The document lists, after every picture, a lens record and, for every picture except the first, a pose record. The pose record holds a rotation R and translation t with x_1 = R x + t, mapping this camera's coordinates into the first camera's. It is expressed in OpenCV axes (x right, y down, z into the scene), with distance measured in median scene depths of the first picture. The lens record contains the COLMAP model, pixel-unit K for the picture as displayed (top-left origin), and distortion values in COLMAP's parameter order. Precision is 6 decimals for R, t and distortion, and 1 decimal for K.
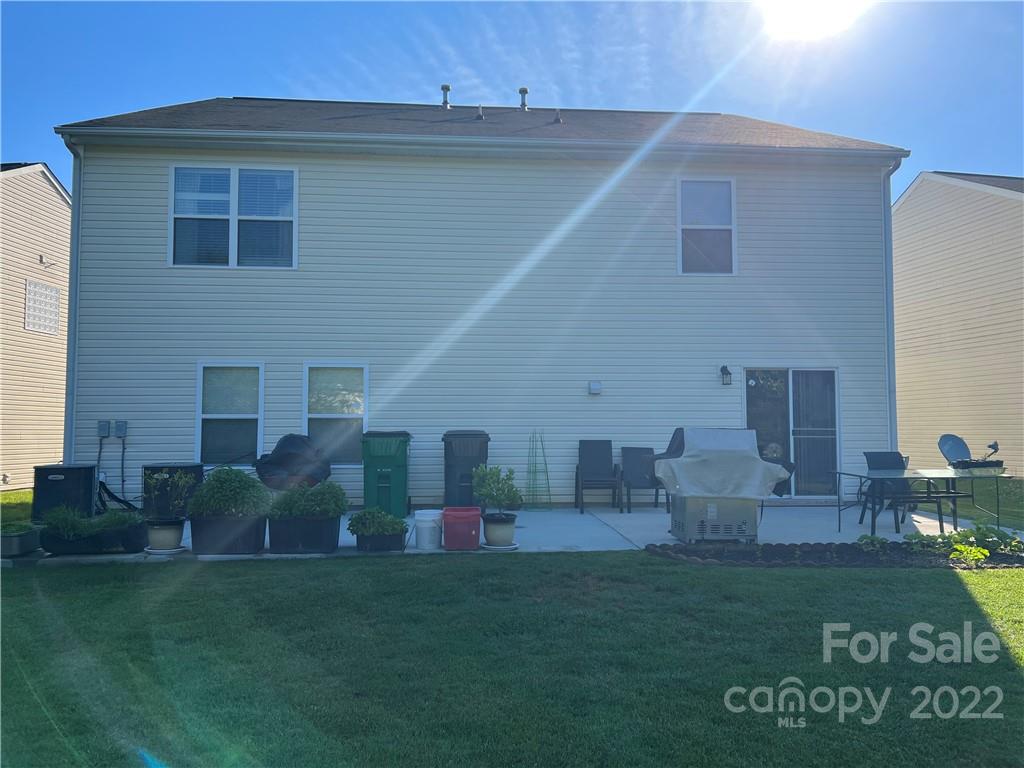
lens RADIAL K [[839.7, 0, 512.0], [0, 839.7, 384.0], [0, 0, 1]] dist [0.043649, -0.002226]
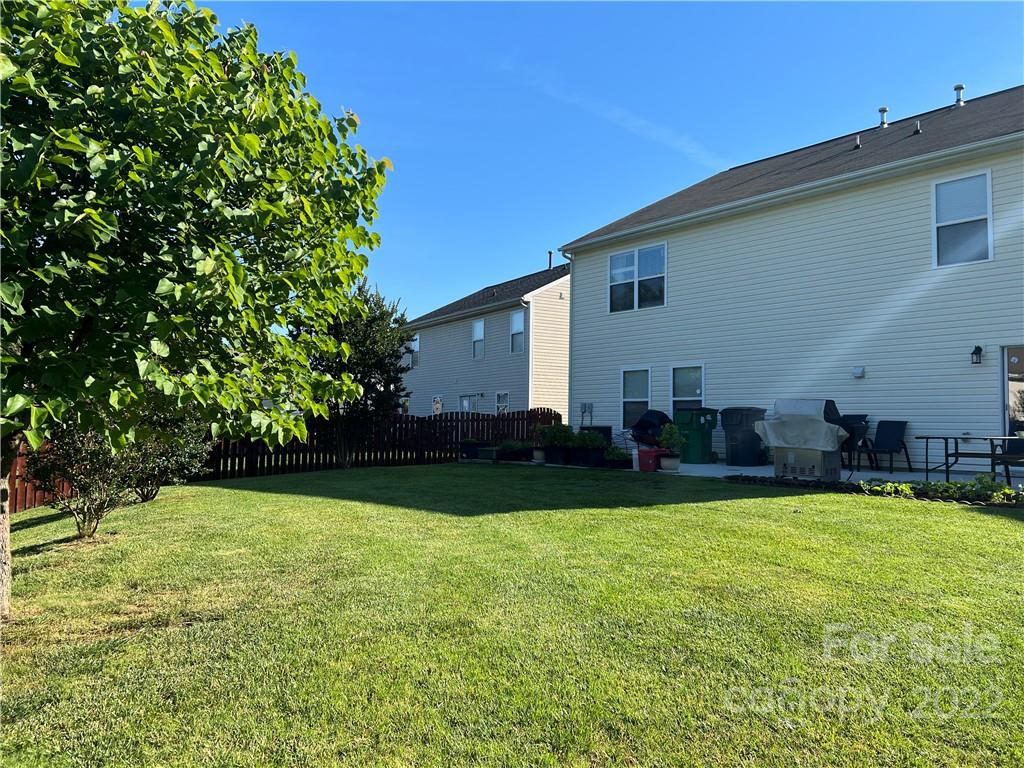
lens RADIAL K [[780.7, 0, 512.0], [0, 780.7, 384.0], [0, 0, 1]] dist [0.096552, -0.000748]
pose [[0.583398, -0.034813, -0.811440, 0.768404], [0.029515, 0.999330, -0.021654, 0.032879], [0.811650, -0.011316, 0.584034, -0.097225]]
